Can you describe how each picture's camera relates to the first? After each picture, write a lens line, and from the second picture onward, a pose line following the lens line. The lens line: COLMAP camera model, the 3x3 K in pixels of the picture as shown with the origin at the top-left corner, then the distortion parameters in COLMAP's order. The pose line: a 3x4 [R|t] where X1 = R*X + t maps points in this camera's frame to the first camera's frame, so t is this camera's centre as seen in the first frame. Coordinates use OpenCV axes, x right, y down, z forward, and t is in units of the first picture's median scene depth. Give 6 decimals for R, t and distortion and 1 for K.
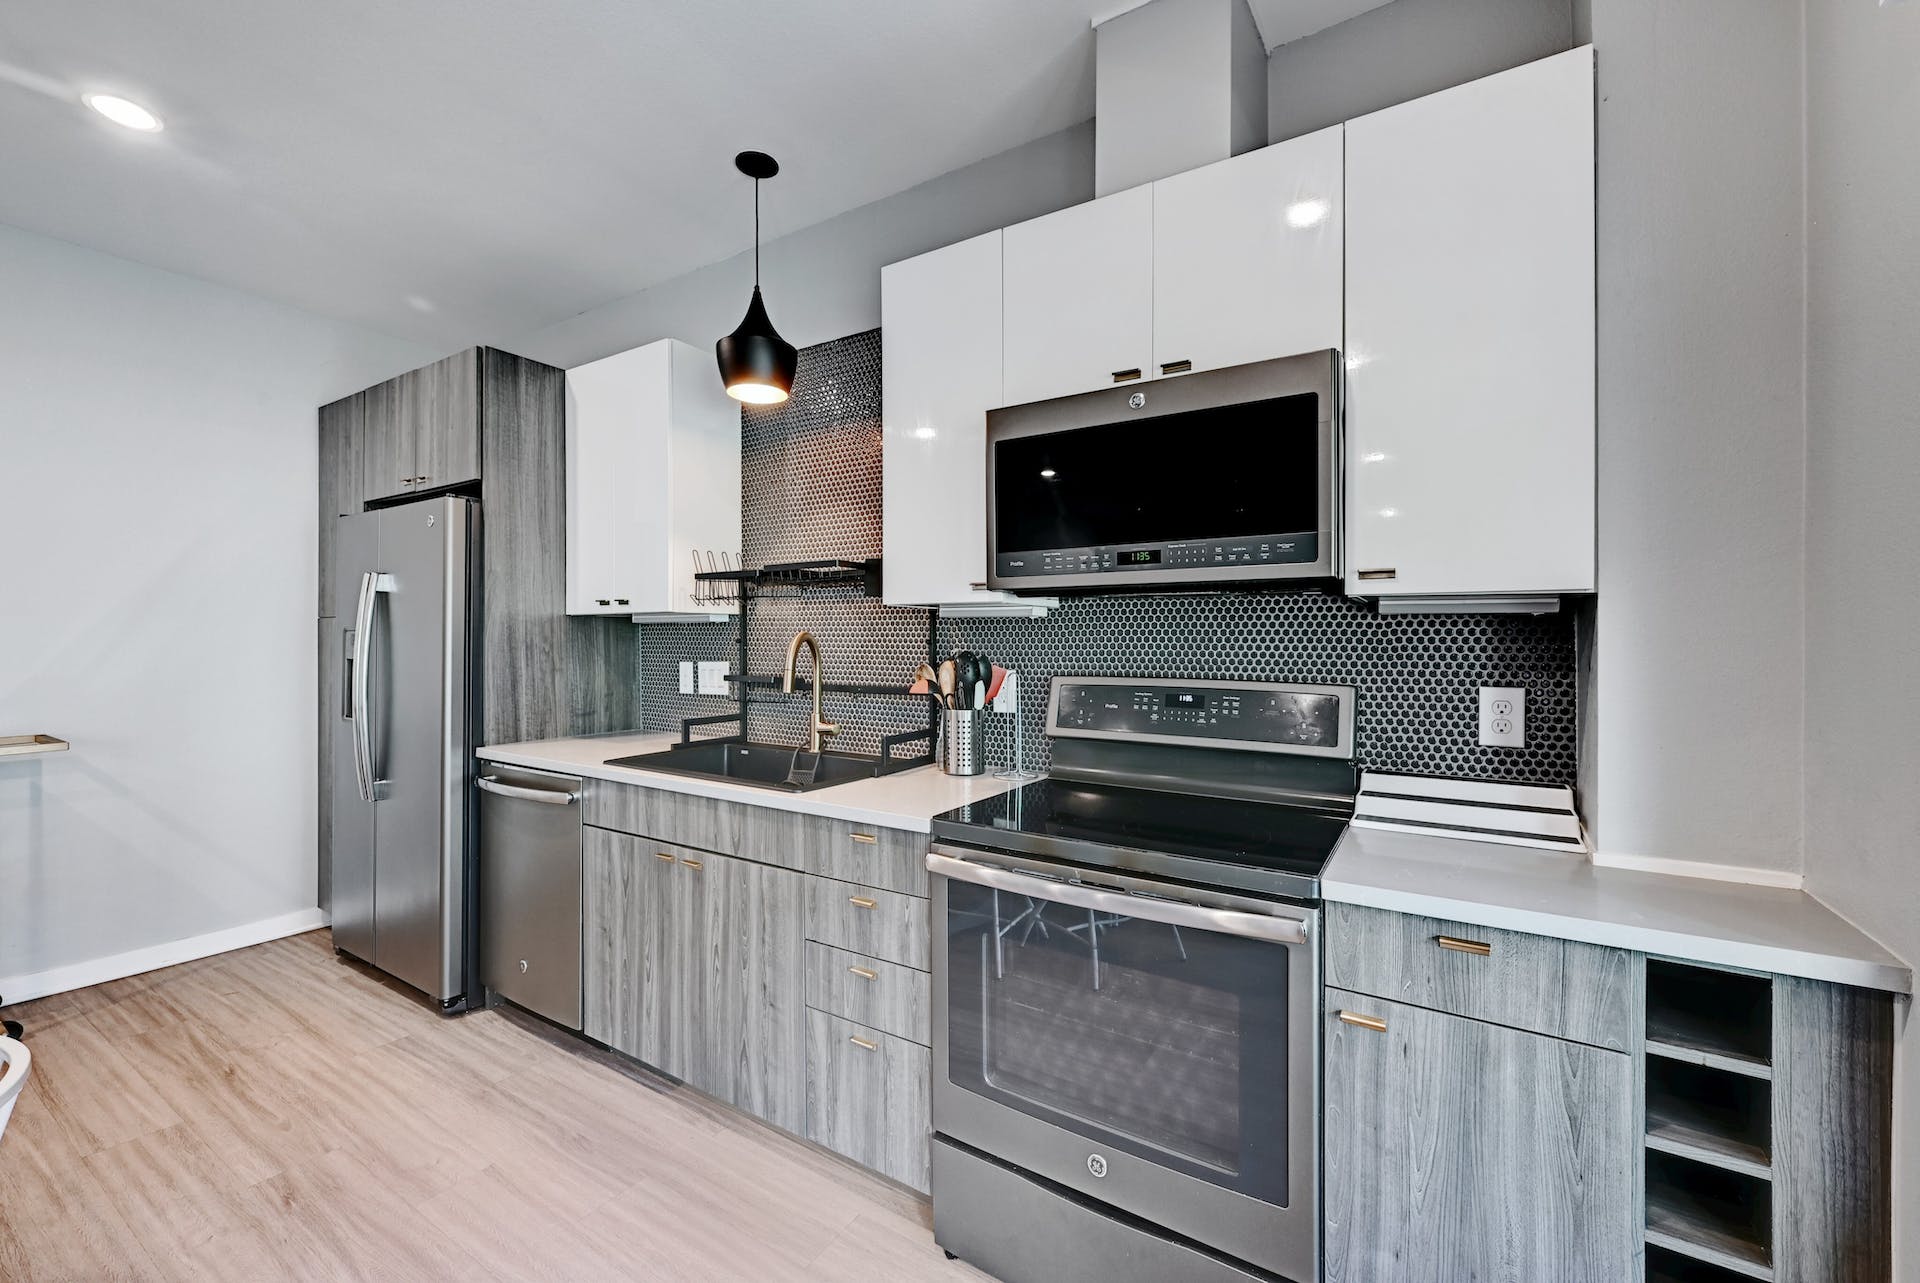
lens RADIAL K [[802.3, 0, 988.2], [0, 802.3, 635.9], [0, 0, 1]] dist [-0.001045, 0.001938]
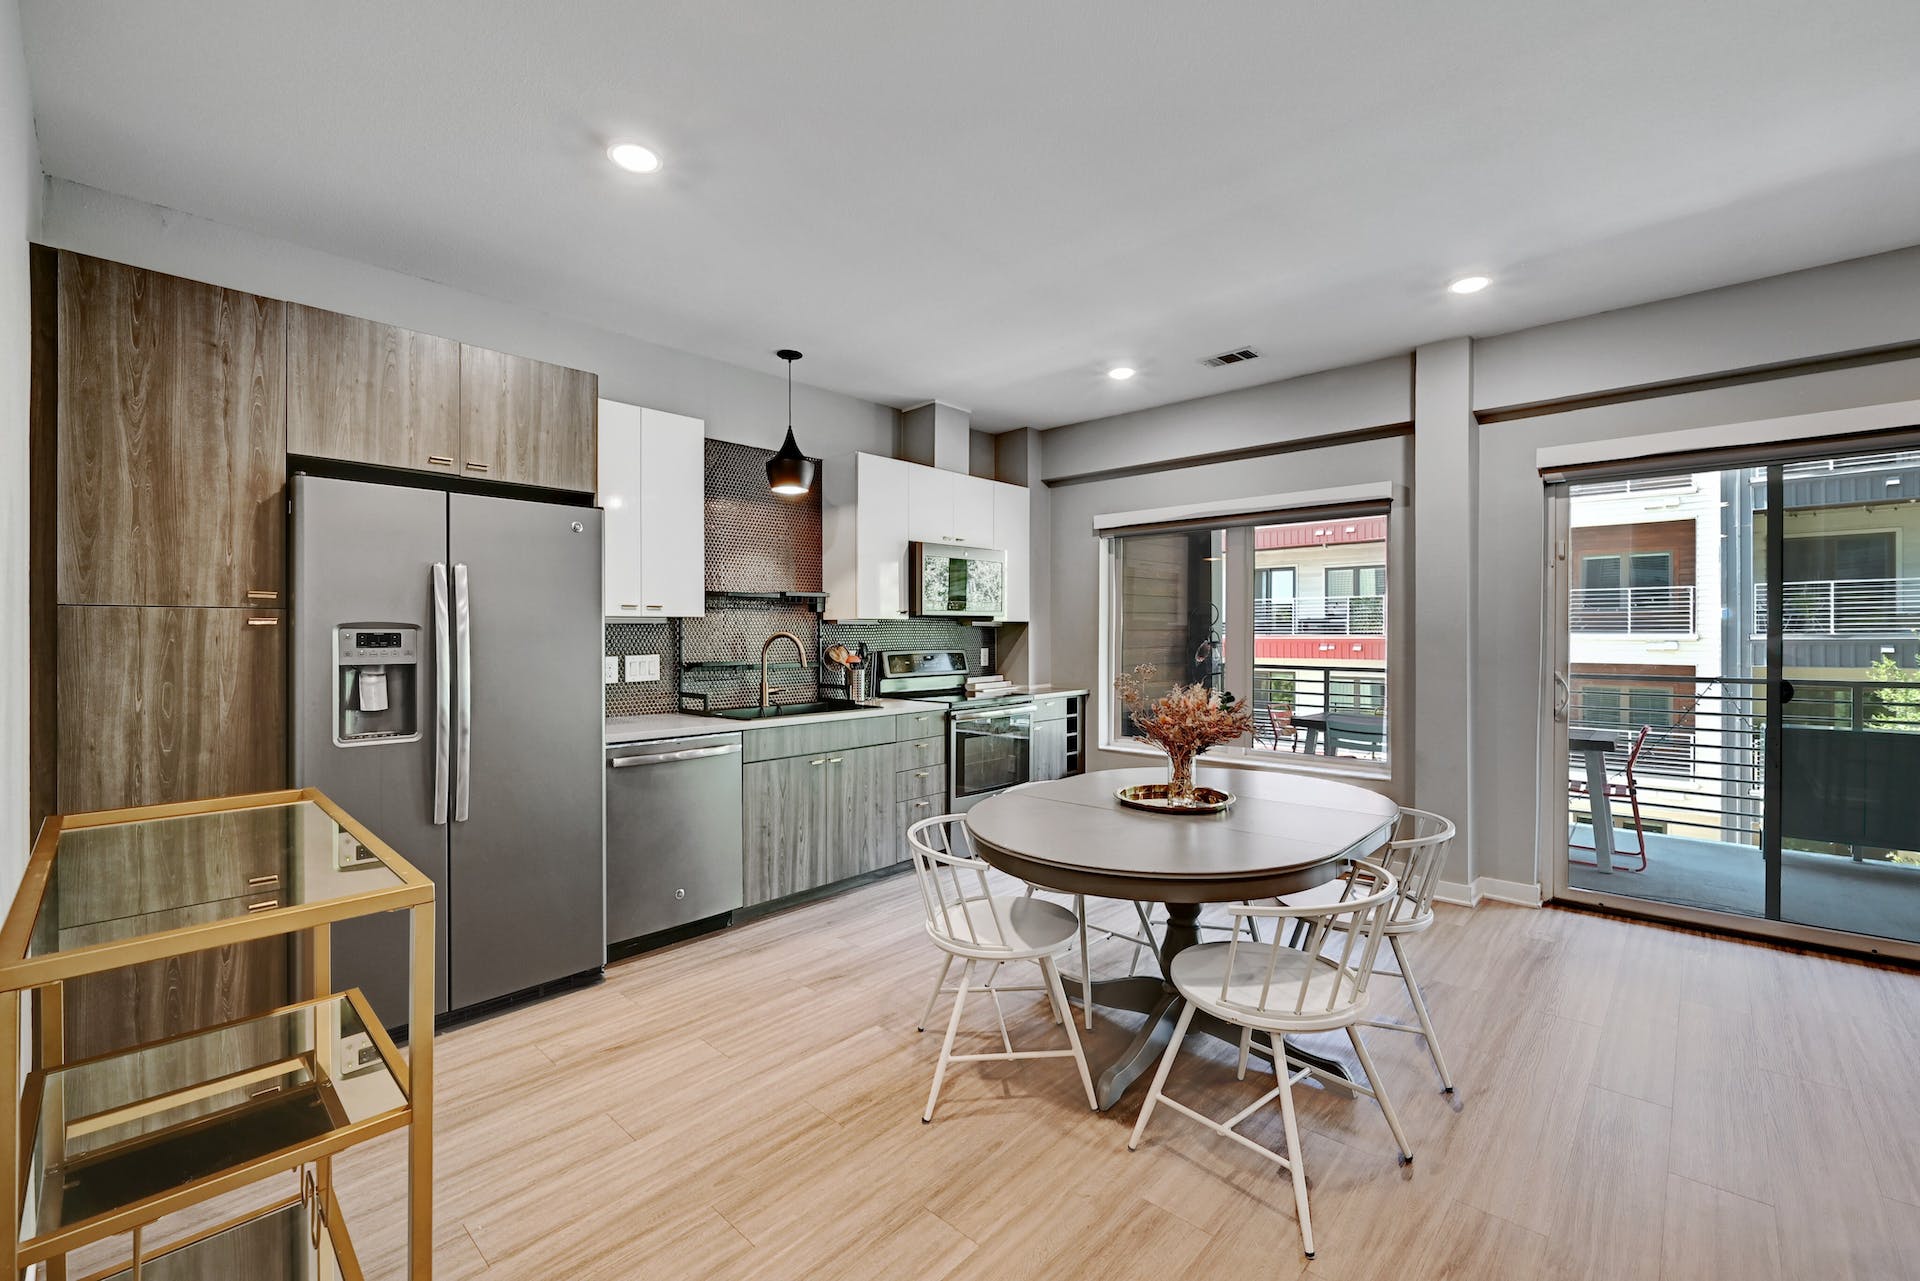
lens RADIAL K [[866.1, 0, 953.4], [0, 866.1, 639.3], [0, 0, 1]] dist [-0.002304, -0.000256]
pose [[0.149867, -0.009544, 0.988660, -2.084508], [-0.001130, 0.999951, 0.009824, -0.008602], [-0.988705, -0.002589, 0.149849, 0.403750]]
